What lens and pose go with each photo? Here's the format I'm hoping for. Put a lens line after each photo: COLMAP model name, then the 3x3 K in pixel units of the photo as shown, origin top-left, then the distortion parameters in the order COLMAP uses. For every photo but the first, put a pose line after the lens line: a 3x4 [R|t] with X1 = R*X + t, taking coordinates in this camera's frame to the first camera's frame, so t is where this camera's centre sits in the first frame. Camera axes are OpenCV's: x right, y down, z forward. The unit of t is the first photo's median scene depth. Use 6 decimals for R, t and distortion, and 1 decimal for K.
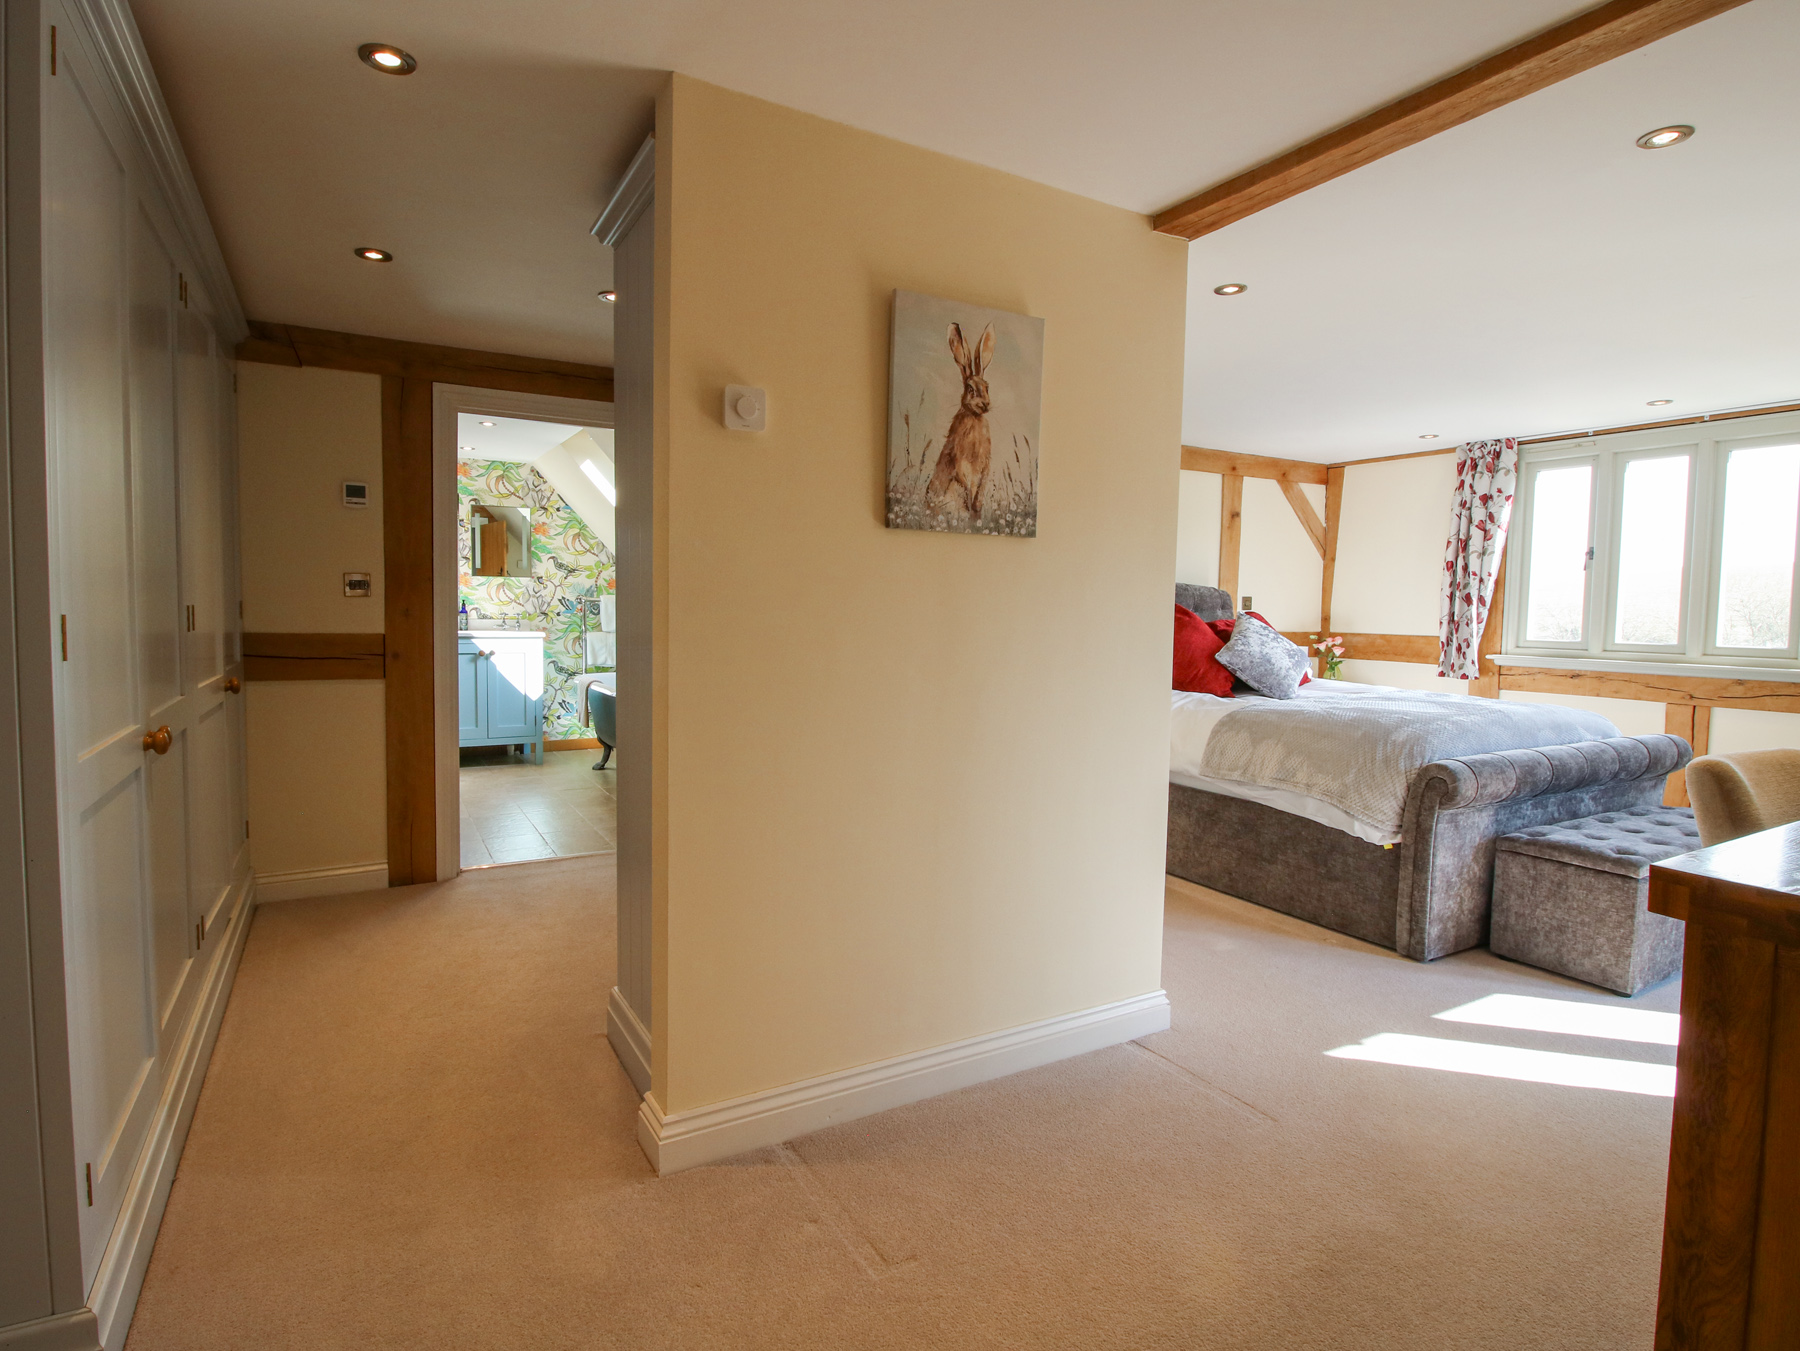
lens RADIAL K [[924.7, 0, 888.1], [0, 924.7, 671.4], [0, 0, 1]] dist [-0.011430, -0.007362]
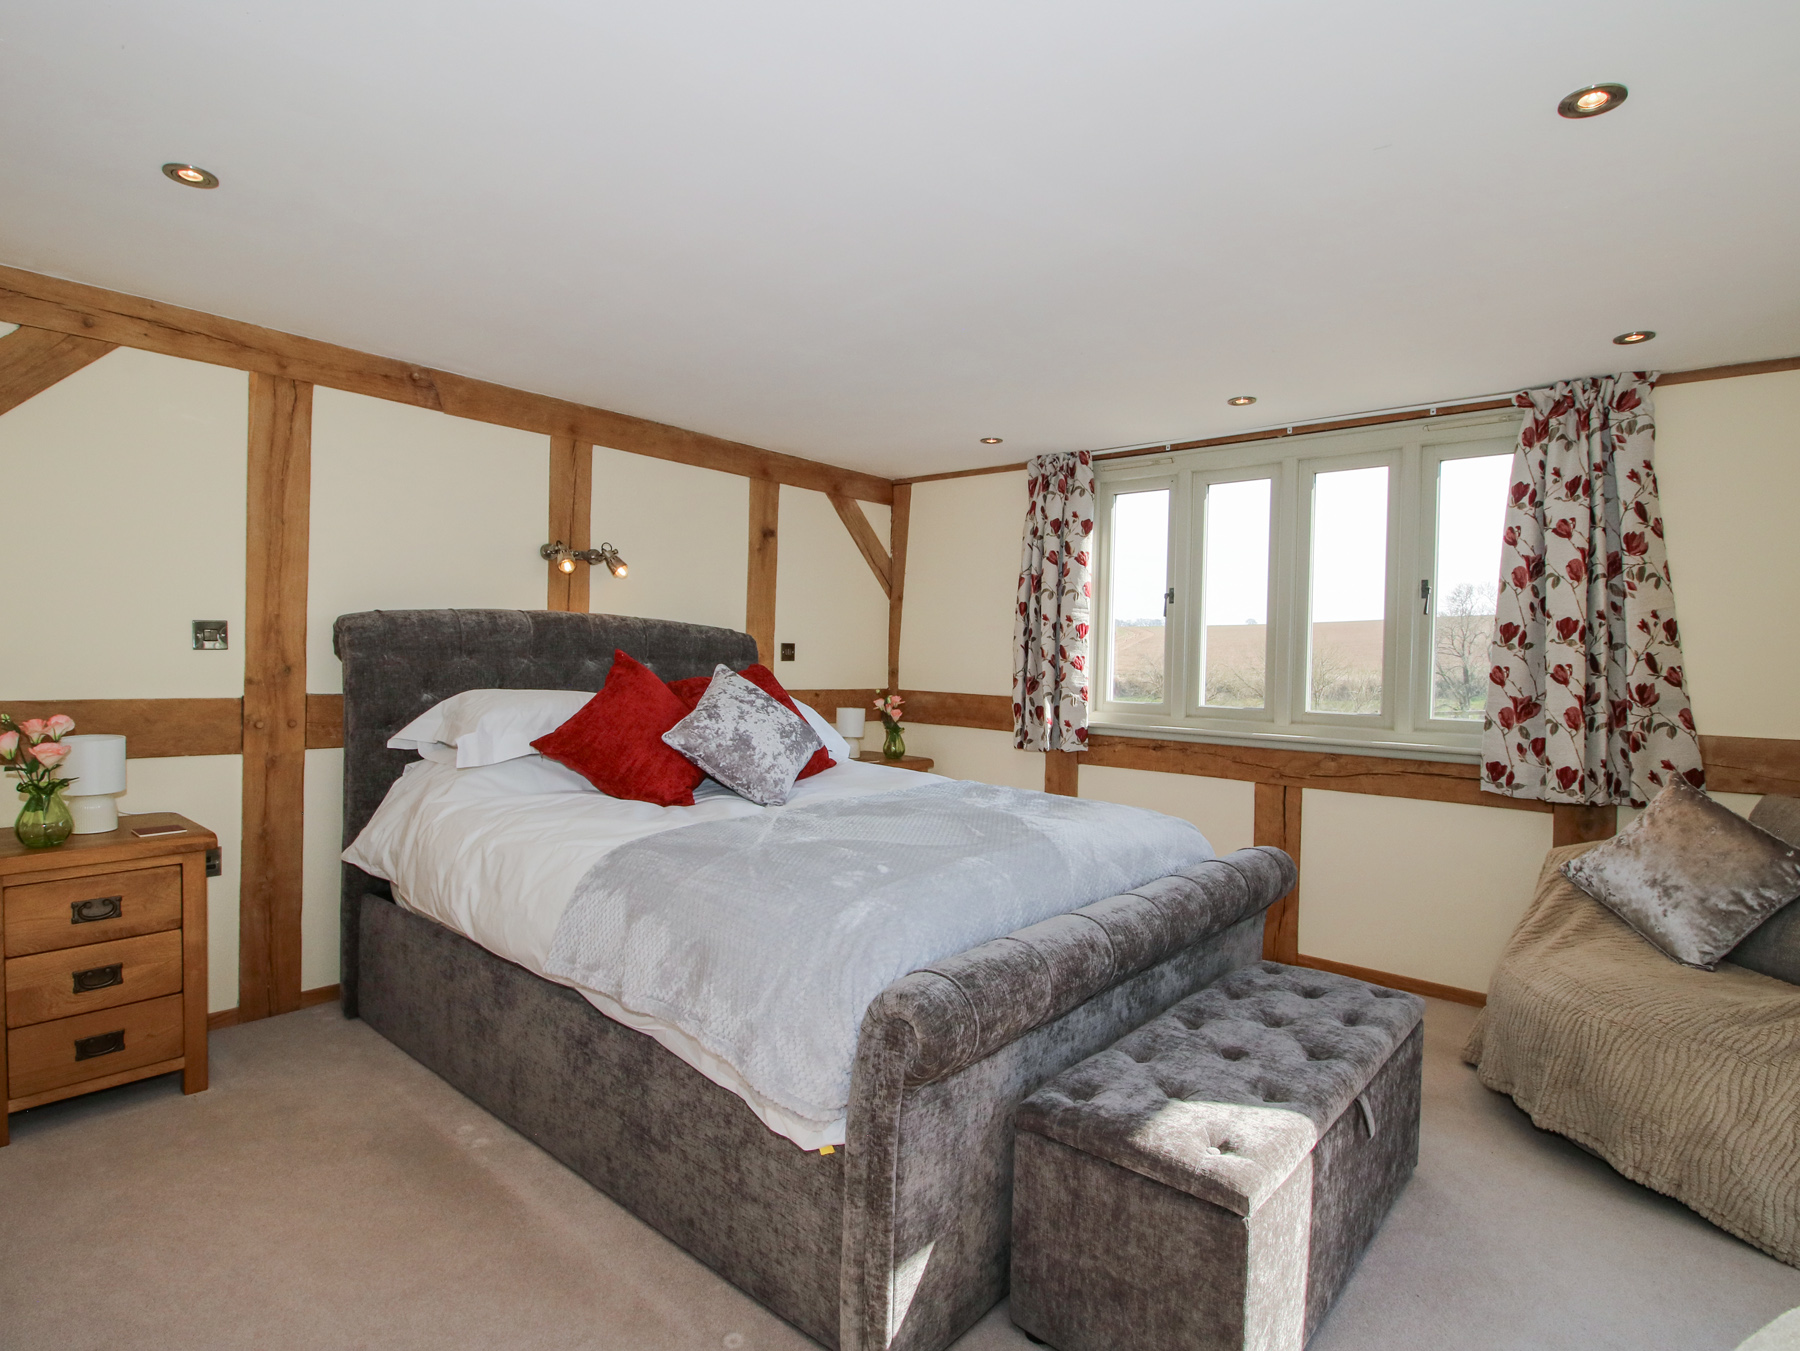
lens RADIAL K [[924.7, 0, 897.1], [0, 924.7, 672.8], [0, 0, 1]] dist [-0.011430, -0.007362]
pose [[0.937193, 0.005252, 0.348772, 0.239053], [0.010865, 0.998962, -0.044238, -0.025789], [-0.348642, 0.045249, 0.936163, 0.302002]]
